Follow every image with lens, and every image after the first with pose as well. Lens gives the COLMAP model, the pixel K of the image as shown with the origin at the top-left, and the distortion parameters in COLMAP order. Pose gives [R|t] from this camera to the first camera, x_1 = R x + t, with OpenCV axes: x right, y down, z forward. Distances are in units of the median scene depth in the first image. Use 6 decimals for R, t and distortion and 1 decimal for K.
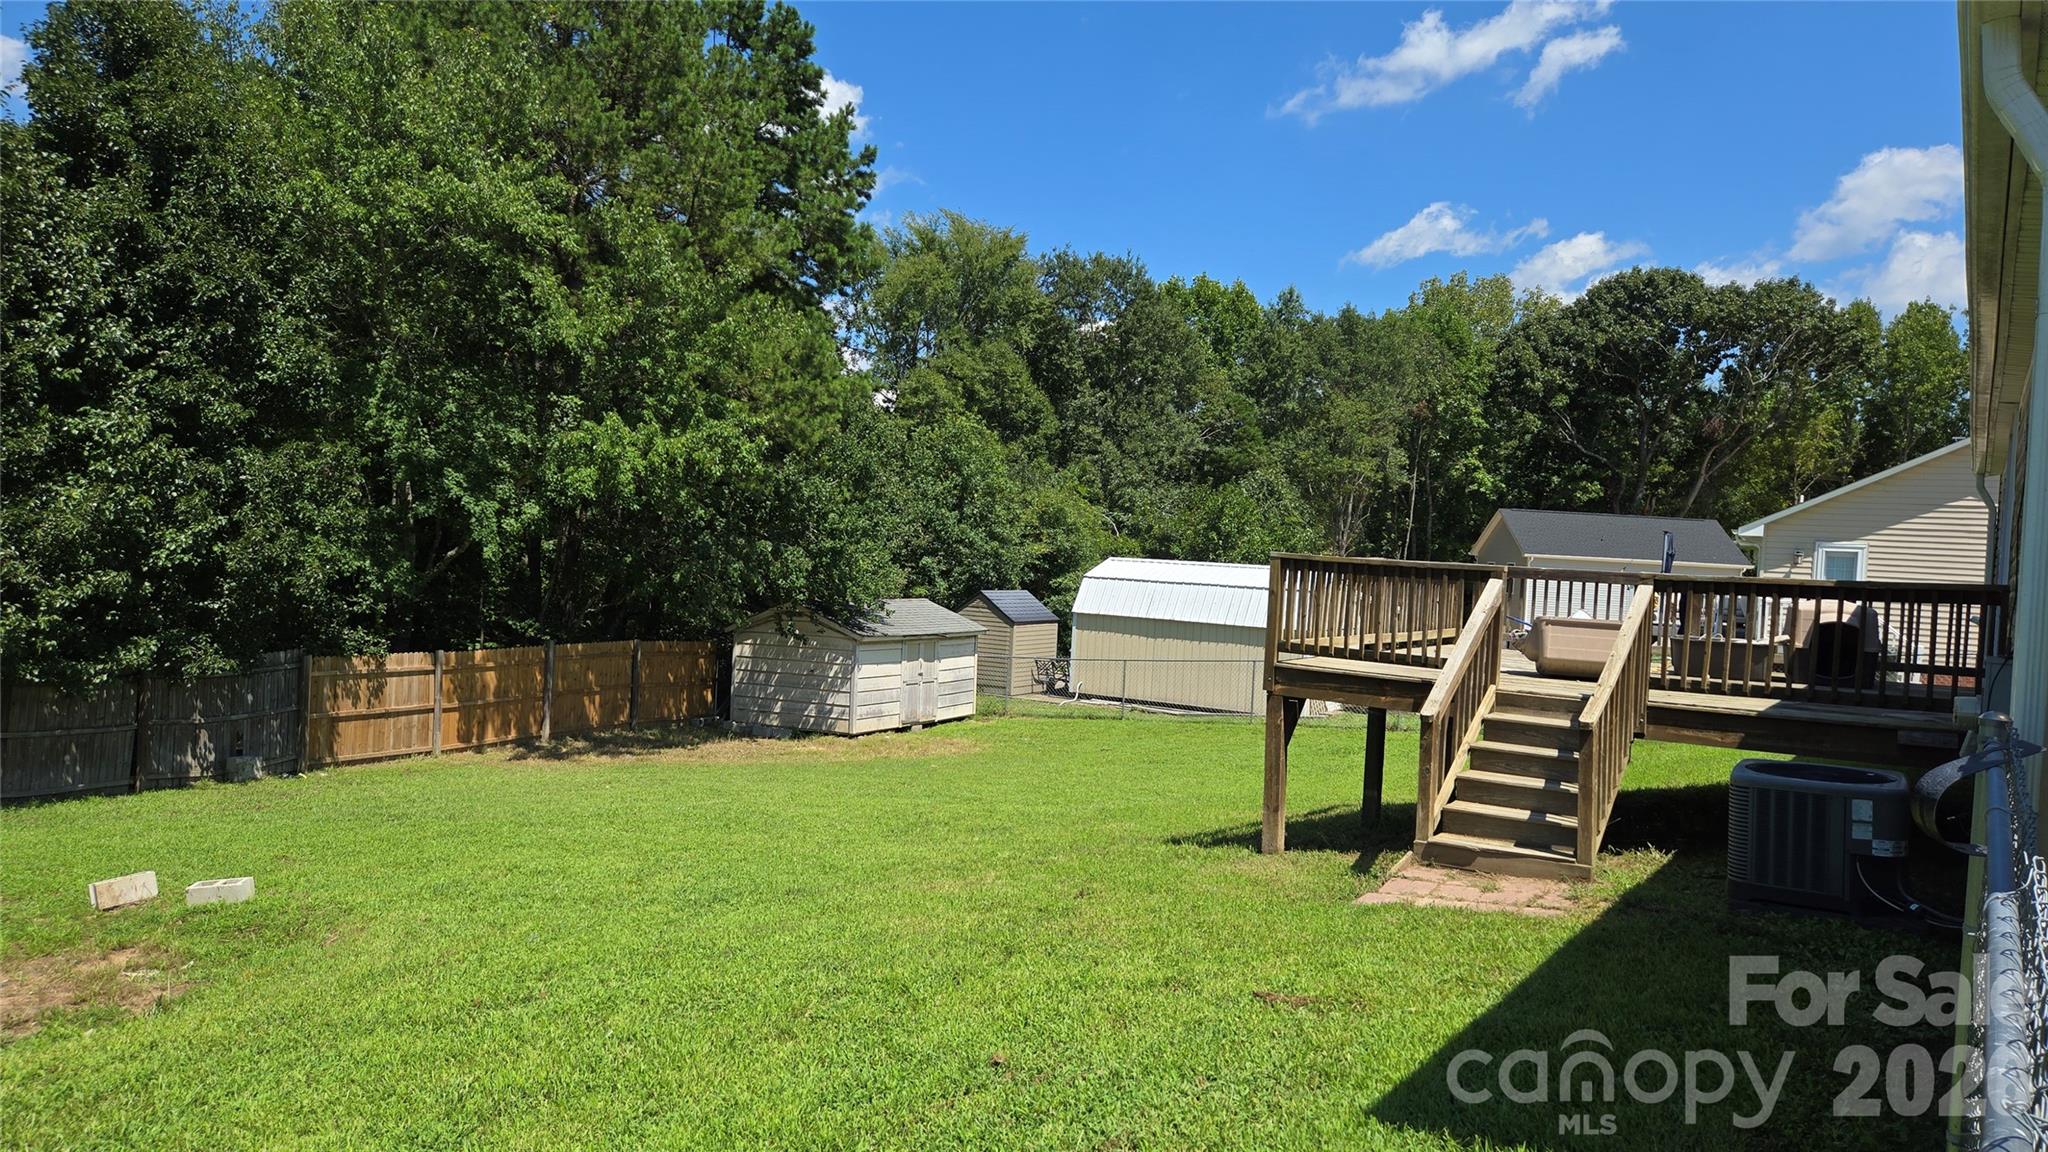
lens RADIAL K [[1356.7, 0, 1042.9], [0, 1356.7, 587.5], [0, 0, 1]] dist [0.101839, -0.107632]
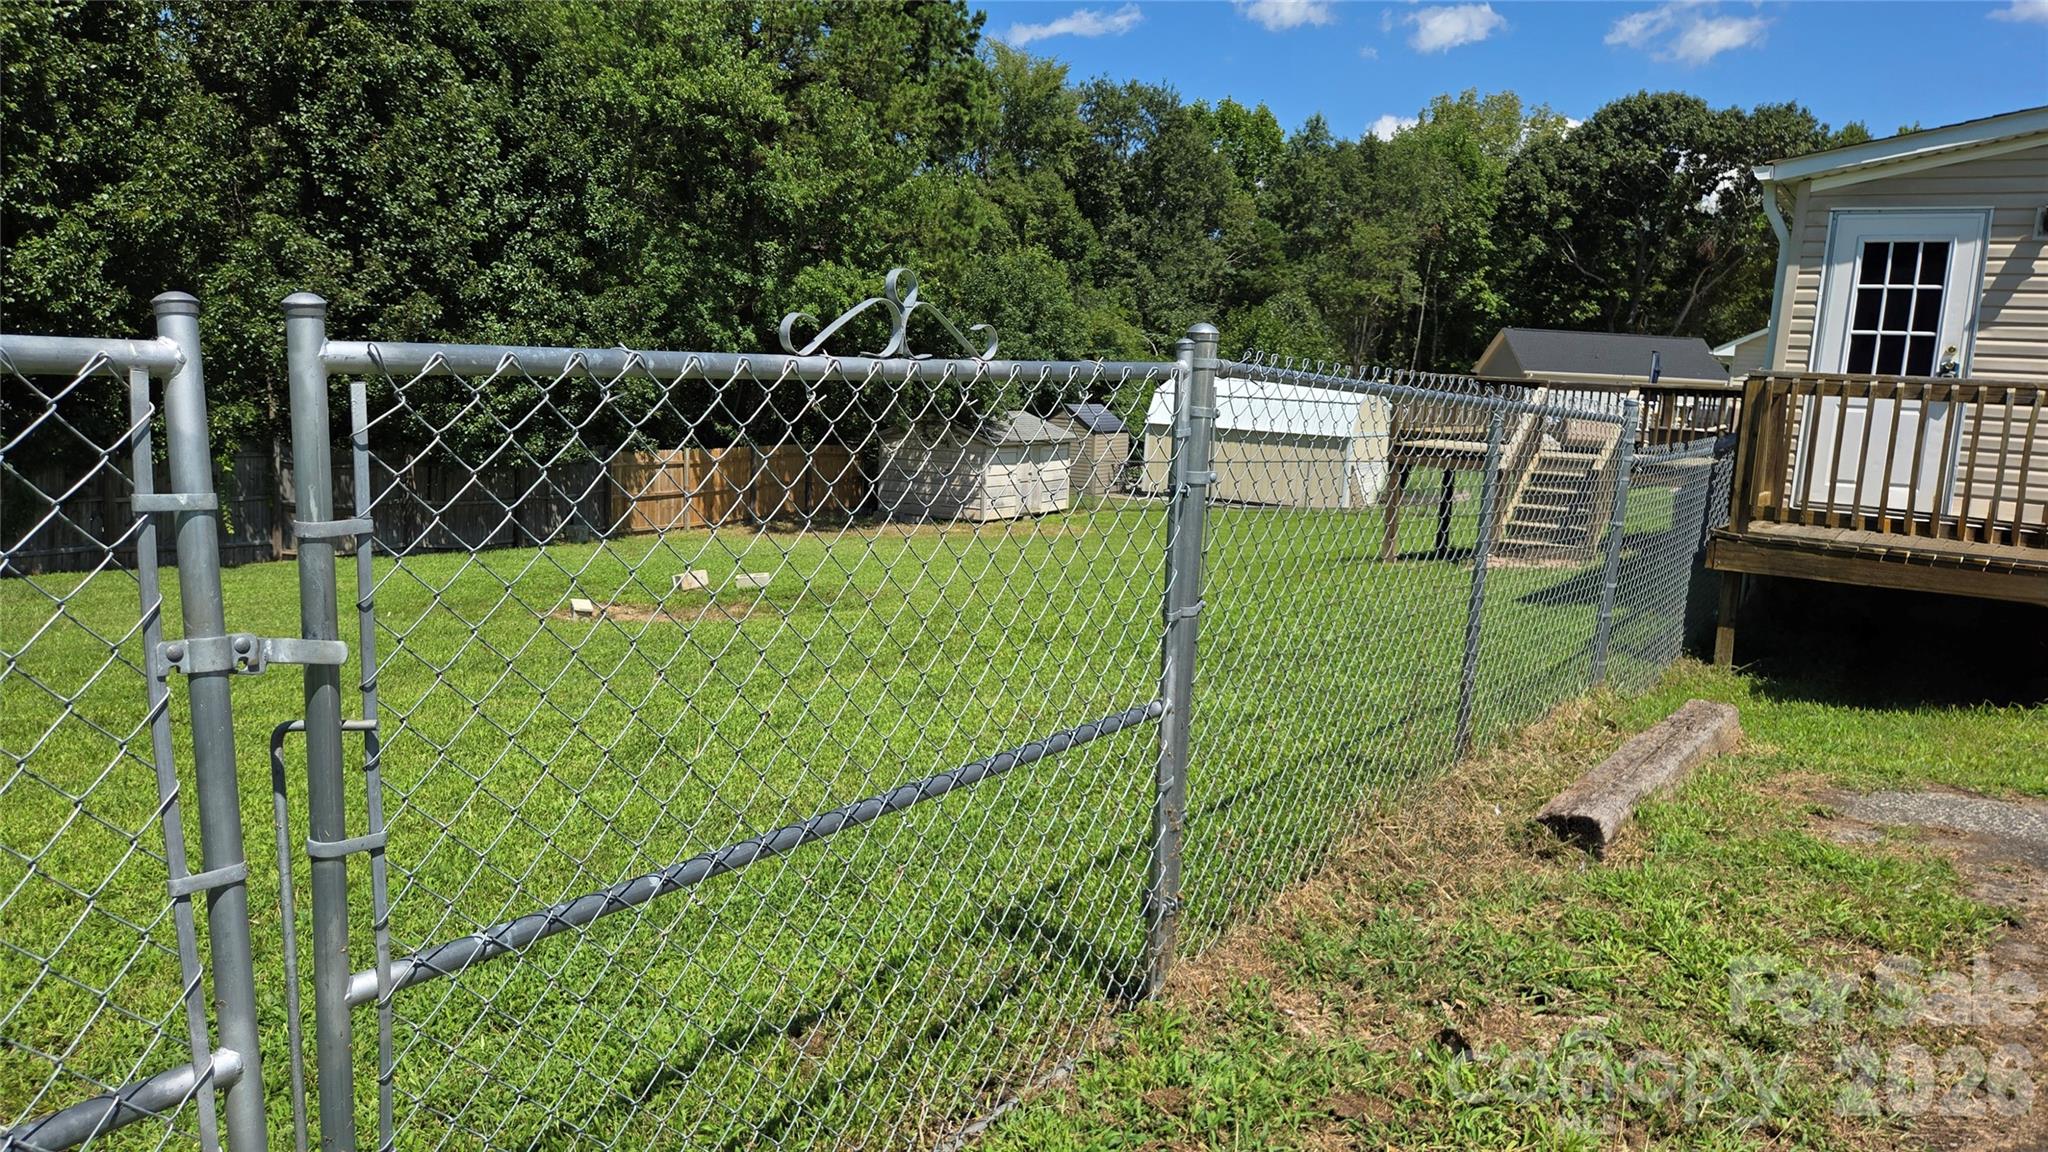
lens RADIAL K [[1376.7, 0, 1030.4], [0, 1376.7, 574.6], [0, 0, 1]] dist [0.085442, -0.075224]
pose [[0.999976, -0.000570, 0.006907, -0.098397], [-0.000271, 0.992637, 0.121130, 0.004655], [-0.006925, -0.121129, 0.992613, -0.225252]]
